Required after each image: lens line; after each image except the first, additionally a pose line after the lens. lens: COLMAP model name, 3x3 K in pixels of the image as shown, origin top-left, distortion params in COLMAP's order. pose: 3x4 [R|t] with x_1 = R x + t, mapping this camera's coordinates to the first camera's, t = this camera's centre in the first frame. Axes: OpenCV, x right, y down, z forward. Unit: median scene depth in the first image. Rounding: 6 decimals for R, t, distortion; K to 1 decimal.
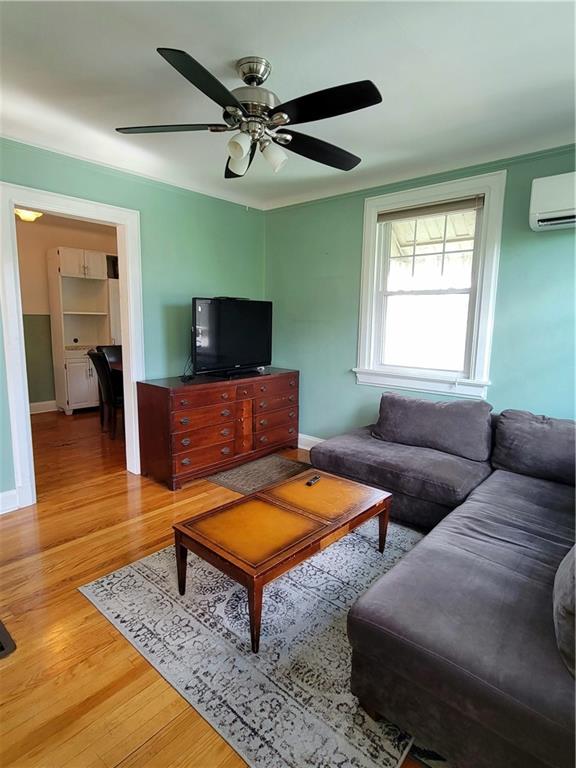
lens RADIAL K [[416.2, 0, 275.7], [0, 416.2, 383.8], [0, 0, 1]] dist [-0.001279, -0.001383]
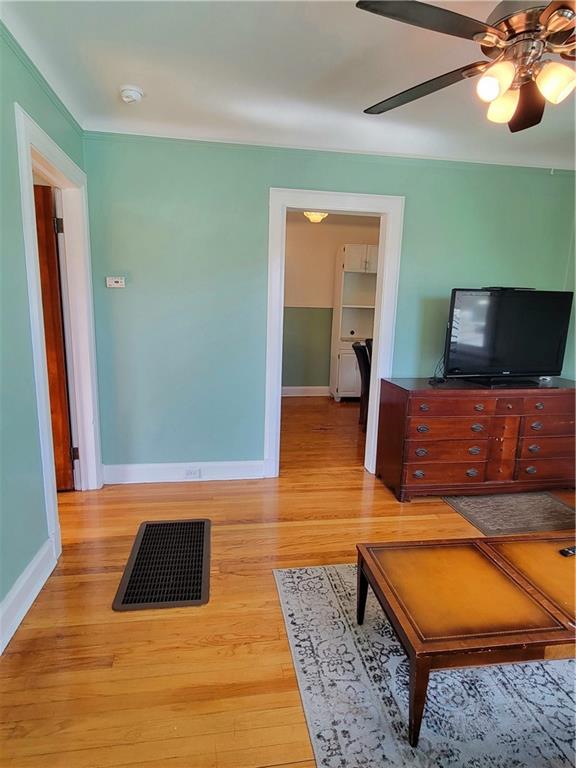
lens RADIAL K [[416.2, 0, 275.7], [0, 416.2, 383.8], [0, 0, 1]] dist [-0.001279, -0.001383]
pose [[0.774627, 0.118526, -0.621212, 0.077420], [-0.110271, 0.992547, 0.051873, -0.016624], [0.622731, 0.028320, 0.781924, 0.110115]]
